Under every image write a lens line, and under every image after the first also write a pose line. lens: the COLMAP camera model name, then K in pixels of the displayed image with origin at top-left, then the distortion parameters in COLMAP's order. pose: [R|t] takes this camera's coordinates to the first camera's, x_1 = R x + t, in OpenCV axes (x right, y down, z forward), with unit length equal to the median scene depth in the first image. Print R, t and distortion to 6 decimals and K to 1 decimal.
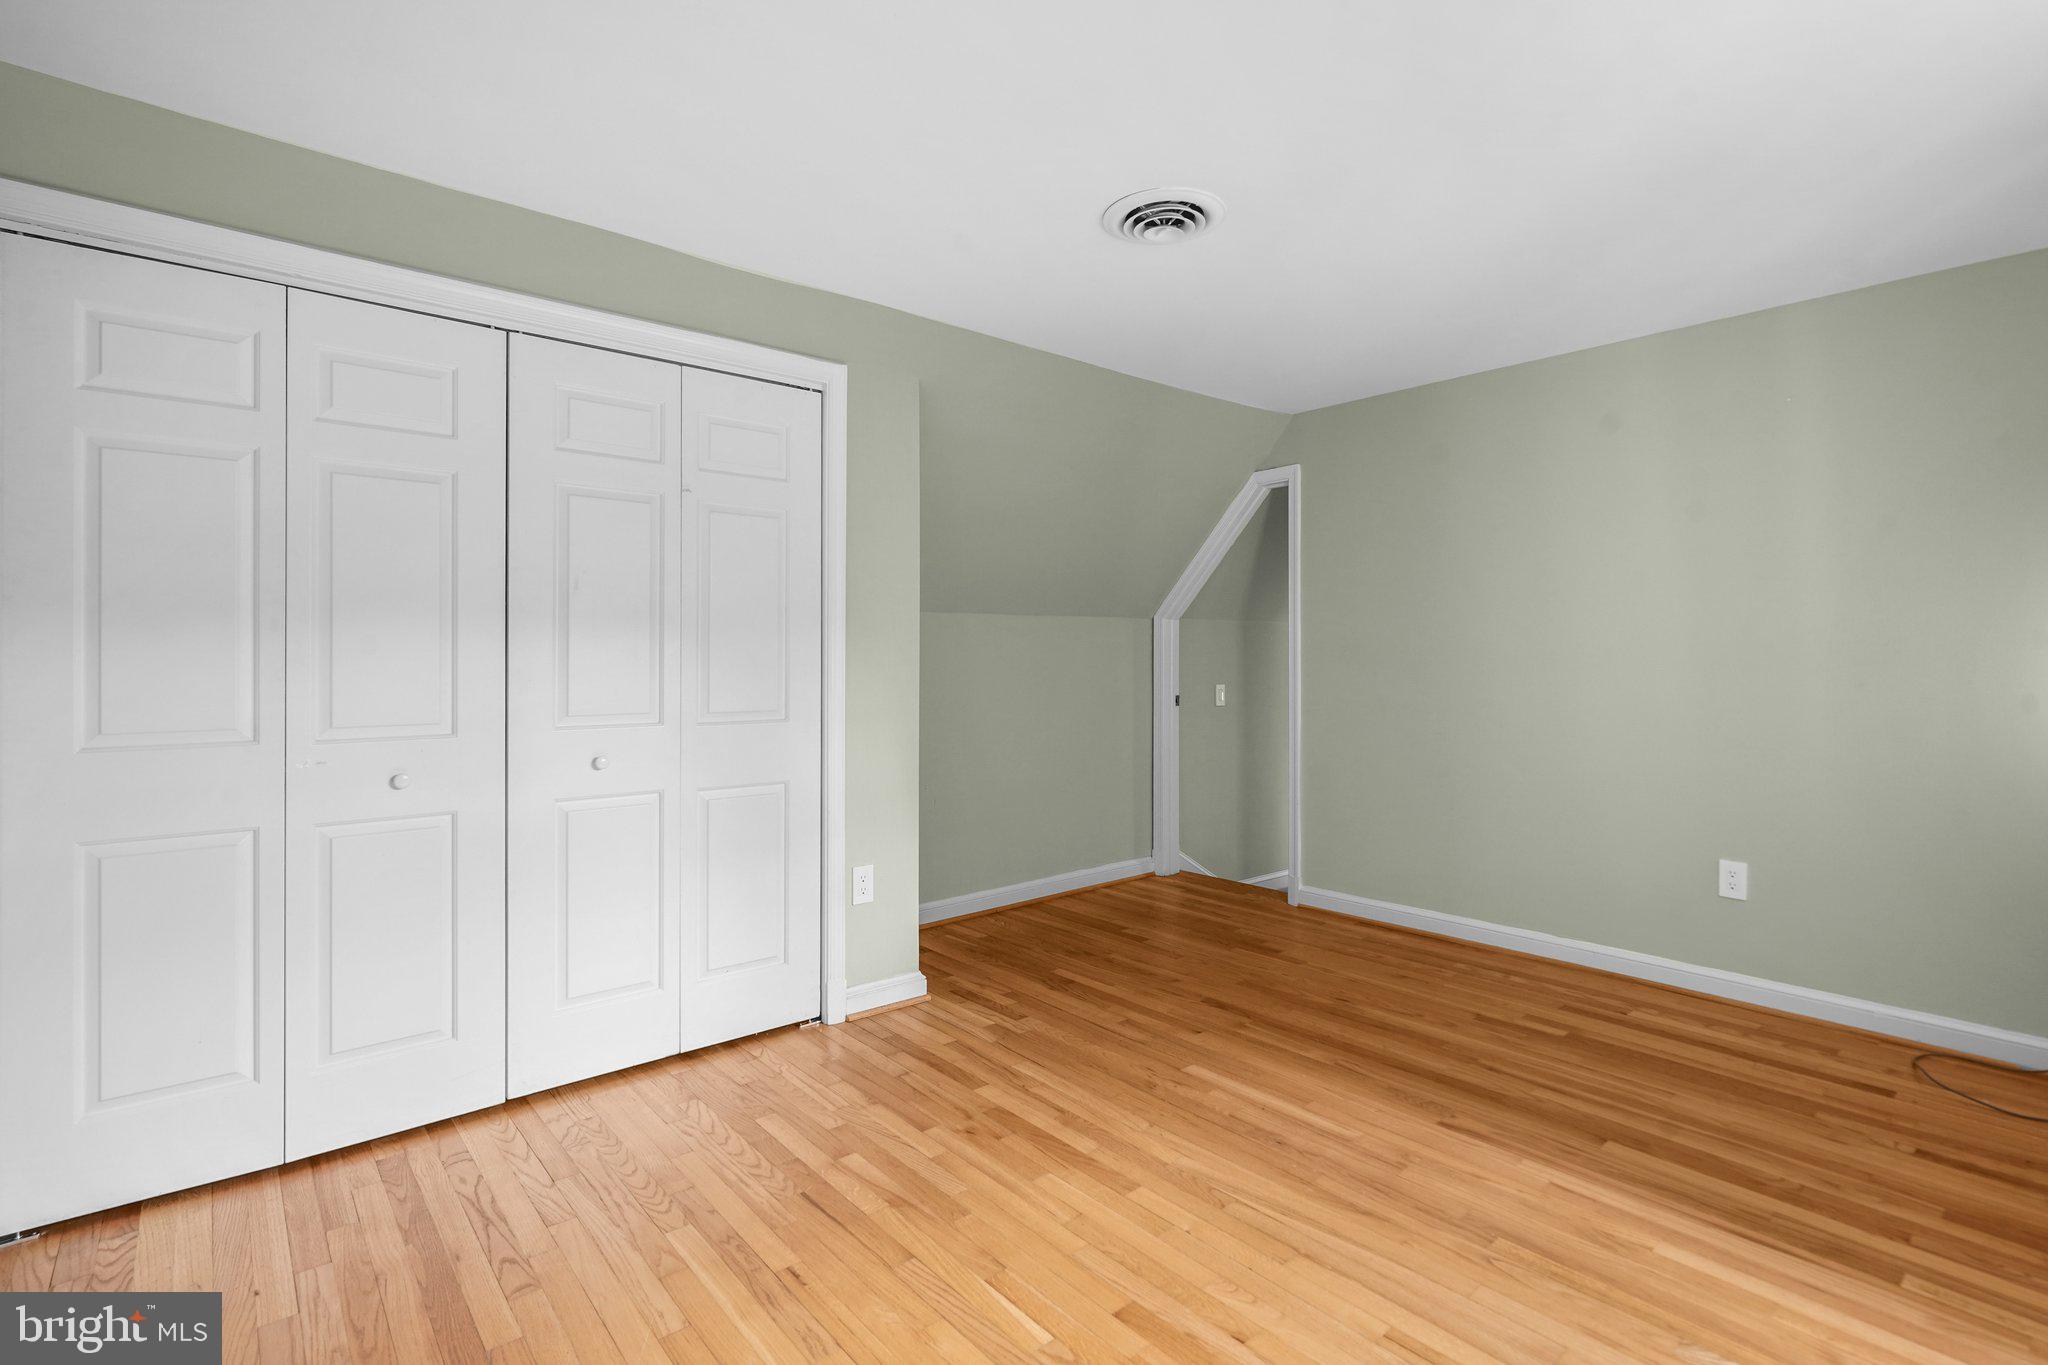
lens RADIAL K [[948.8, 0, 1025.4], [0, 948.8, 667.2], [0, 0, 1]] dist [-0.001771, 0.000341]
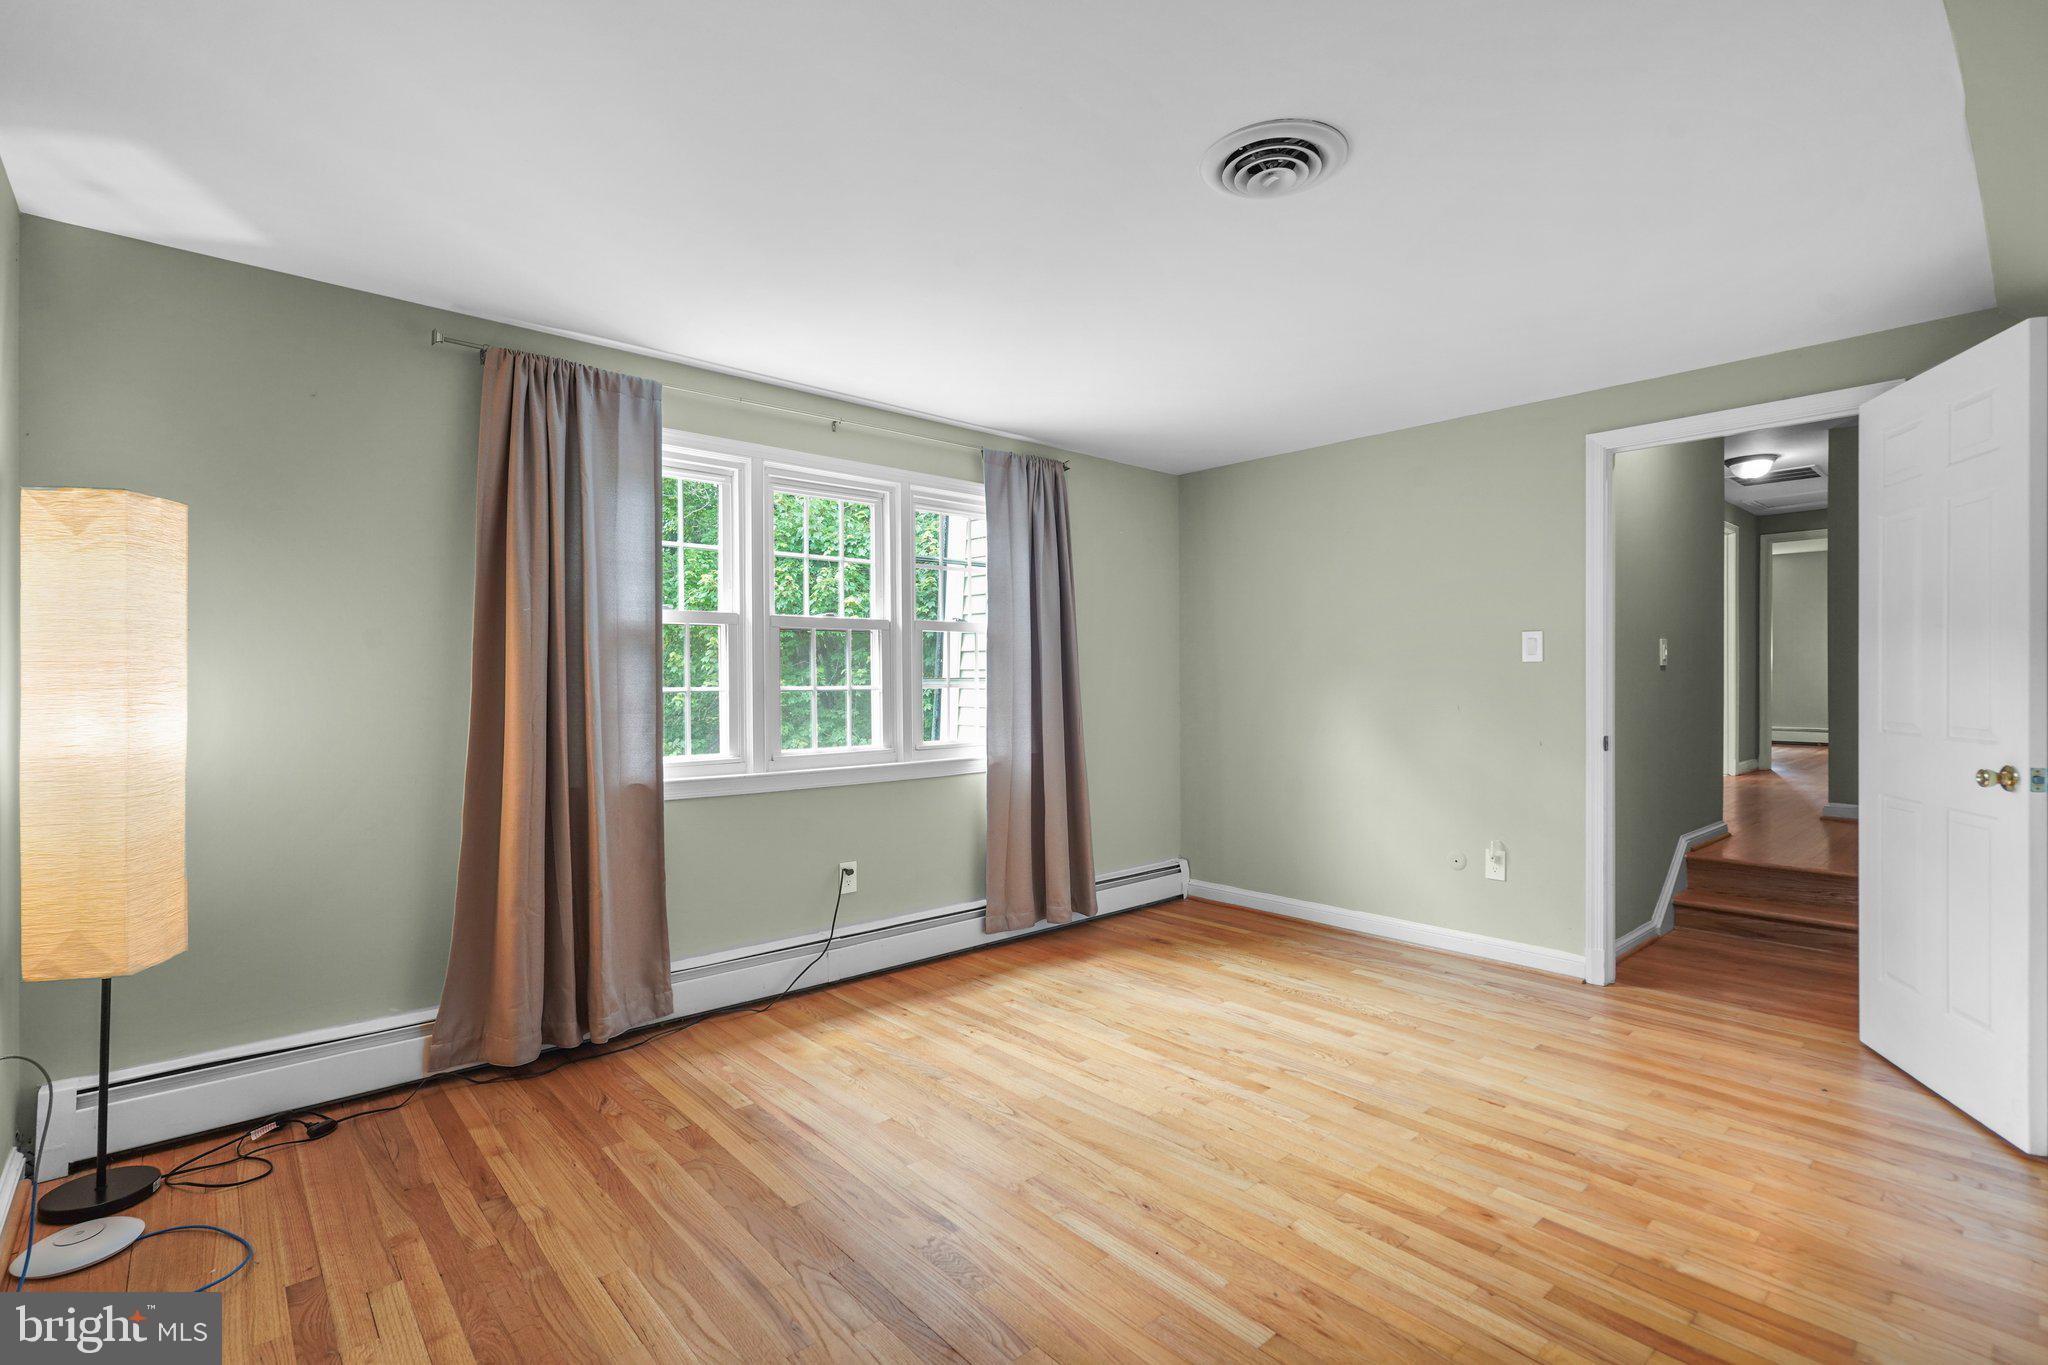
lens RADIAL K [[948.8, 0, 1021.4], [0, 948.8, 671.7], [0, 0, 1]] dist [-0.001771, 0.000341]
pose [[-0.999676, 0.003428, -0.025229, 0.410133], [0.003240, 0.999967, 0.007487, -0.030156], [0.025254, 0.007402, -0.999654, 1.917400]]
